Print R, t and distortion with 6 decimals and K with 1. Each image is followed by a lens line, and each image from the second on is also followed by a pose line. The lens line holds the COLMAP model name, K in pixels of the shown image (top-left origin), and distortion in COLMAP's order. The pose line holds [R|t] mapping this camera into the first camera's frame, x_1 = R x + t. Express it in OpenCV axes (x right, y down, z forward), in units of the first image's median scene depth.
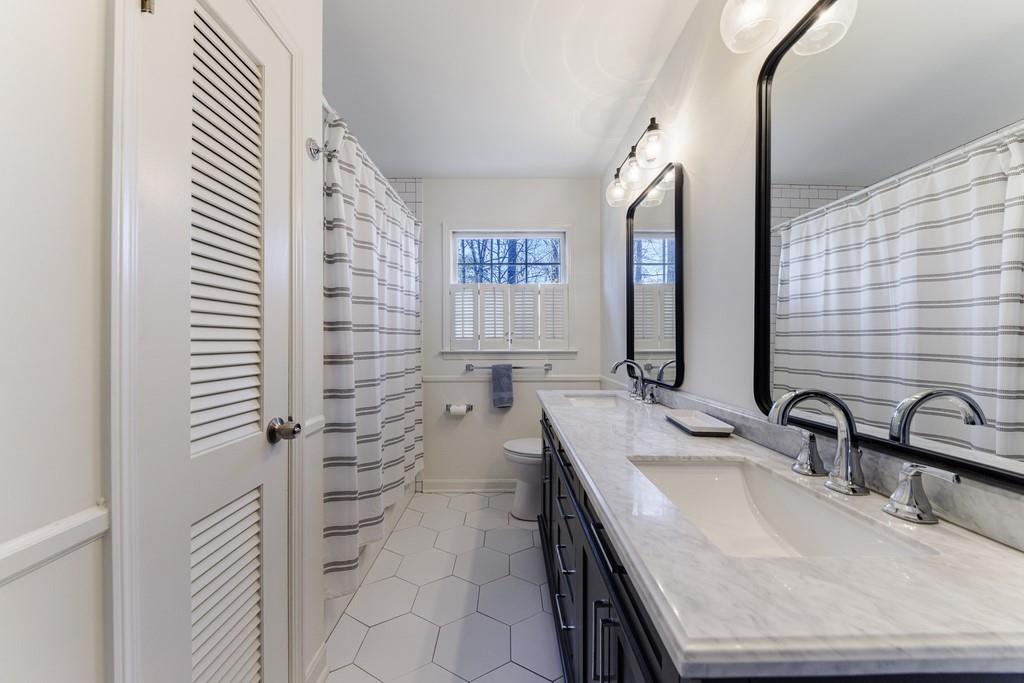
lens RADIAL K [[368.9, 0, 506.8], [0, 368.9, 340.8], [0, 0, 1]] dist [0.001277, -0.000224]
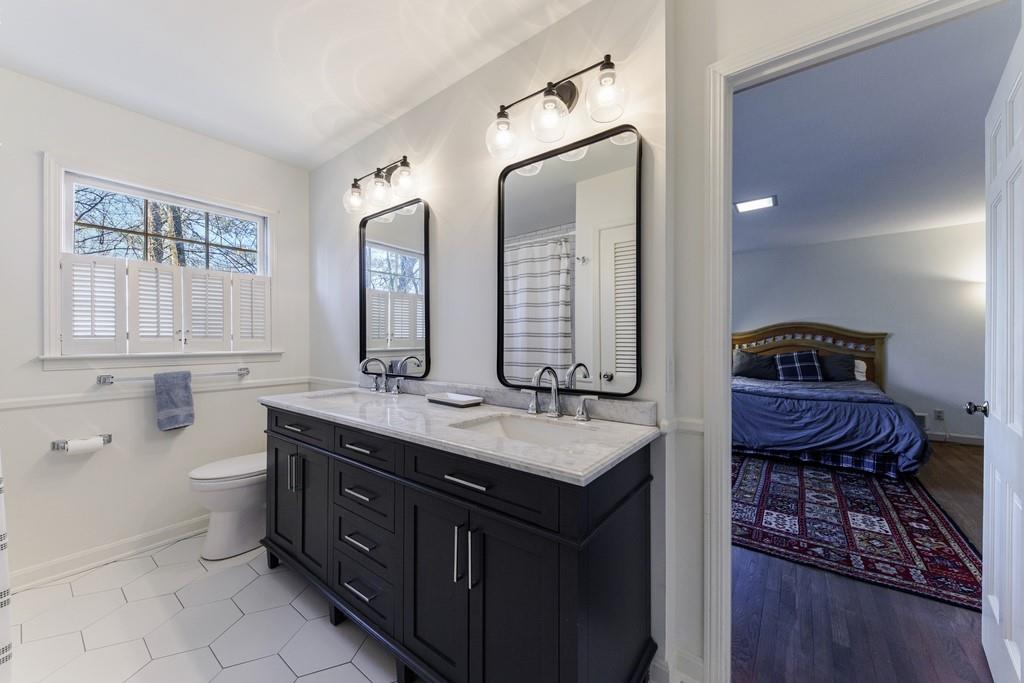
lens RADIAL K [[368.9, 0, 506.8], [0, 368.9, 340.8], [0, 0, 1]] dist [0.001277, -0.000224]
pose [[0.622606, -0.001095, 0.782535, -0.250783], [0.000843, 0.999999, 0.000728, 0.000166], [-0.782535, 0.000206, 0.622606, -0.005039]]
